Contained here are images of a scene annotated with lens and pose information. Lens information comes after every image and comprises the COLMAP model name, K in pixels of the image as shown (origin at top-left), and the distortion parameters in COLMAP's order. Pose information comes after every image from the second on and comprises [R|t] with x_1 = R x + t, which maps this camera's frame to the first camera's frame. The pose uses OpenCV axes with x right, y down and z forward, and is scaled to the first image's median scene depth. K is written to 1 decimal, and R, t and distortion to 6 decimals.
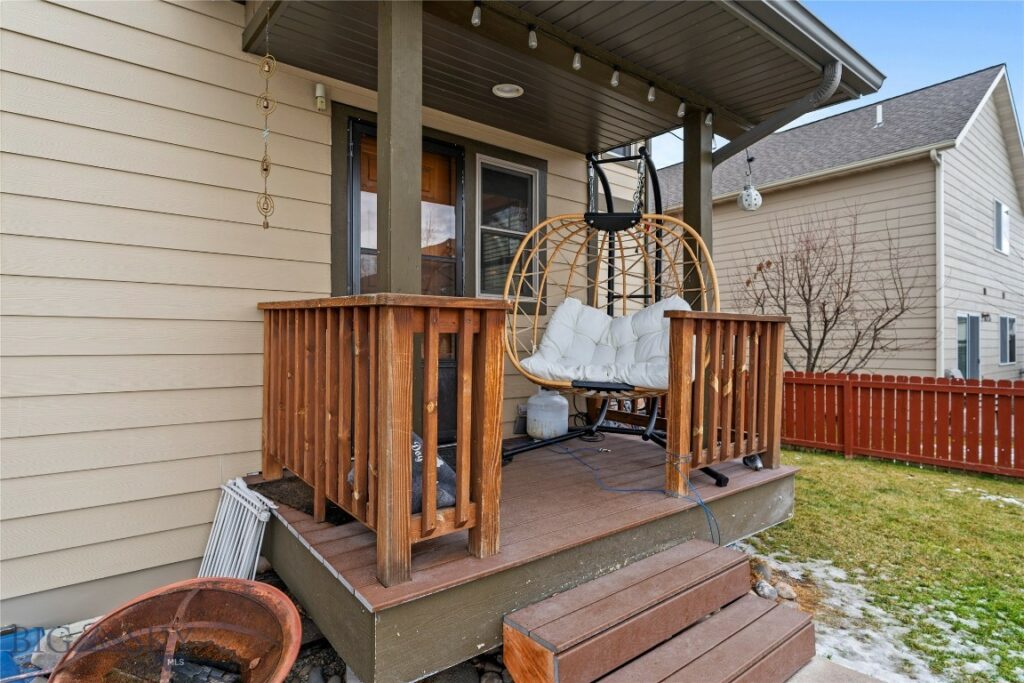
lens RADIAL K [[544.7, 0, 512.0], [0, 544.7, 341.5], [0, 0, 1]] dist [-0.003144, -0.000548]
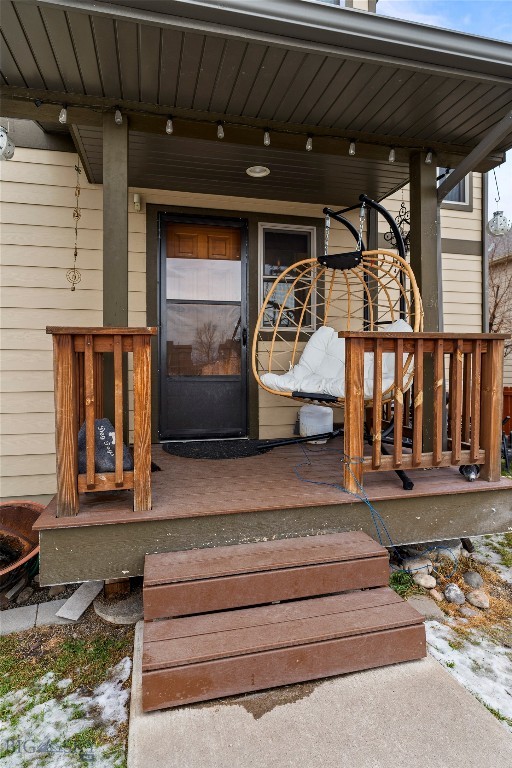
lens RADIAL K [[408.5, 0, 257.8], [0, 408.5, 366.9], [0, 0, 1]] dist [-0.003144, -0.000548]
pose [[0.901966, -0.007162, -0.431747, 0.471577], [0.004430, 0.999963, -0.007333, 0.023005], [0.431784, 0.004702, 0.901965, 0.124297]]
